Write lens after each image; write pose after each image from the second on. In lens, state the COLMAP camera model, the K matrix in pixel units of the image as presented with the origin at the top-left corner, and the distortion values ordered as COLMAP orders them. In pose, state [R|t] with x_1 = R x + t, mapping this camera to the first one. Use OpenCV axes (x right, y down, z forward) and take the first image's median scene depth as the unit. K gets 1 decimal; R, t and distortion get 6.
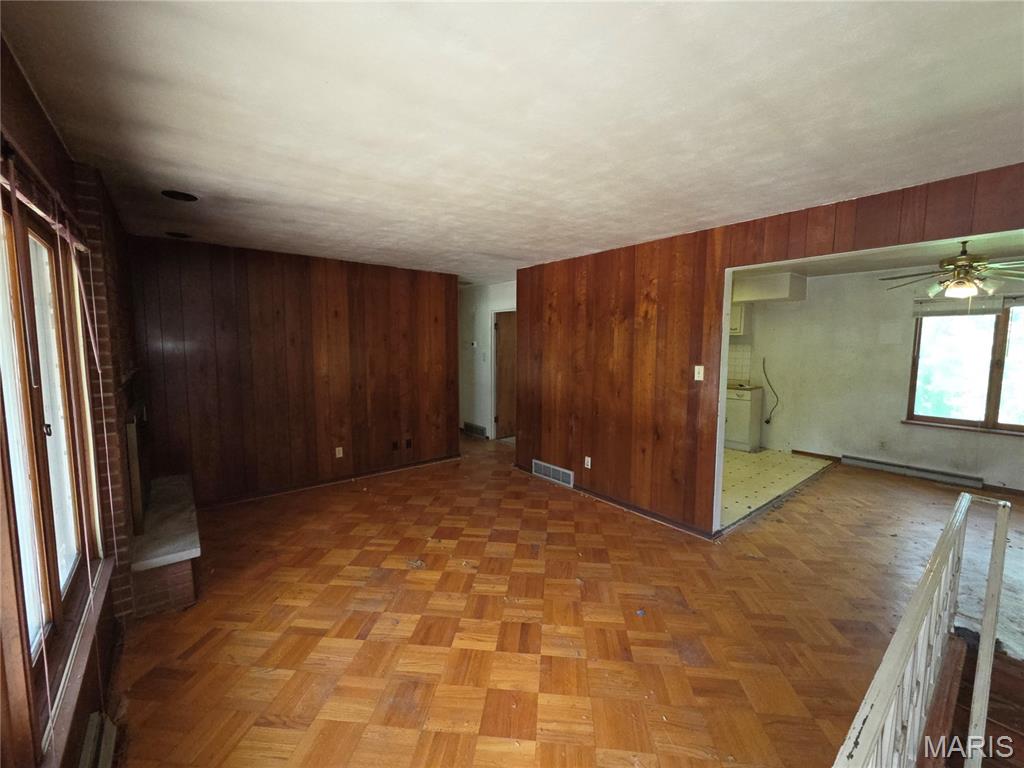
lens RADIAL K [[417.0, 0, 516.1], [0, 417.0, 382.8], [0, 0, 1]] dist [-0.001727, -0.000081]
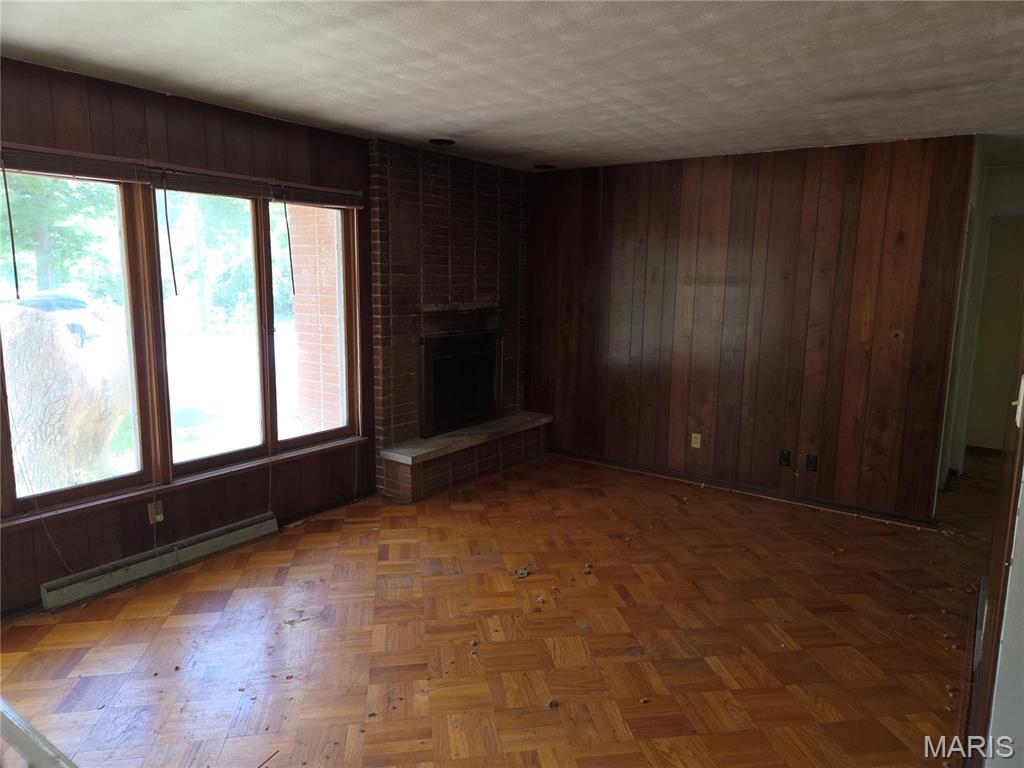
lens RADIAL K [[684.6, 0, 514.8], [0, 684.6, 384.3], [0, 0, 1]] dist [0.002437, 0.000402]
pose [[0.269370, 0.152349, -0.950910, 0.556293], [-0.112485, 0.985626, 0.126047, -0.033982], [0.956445, 0.073009, 0.282635, 0.387189]]
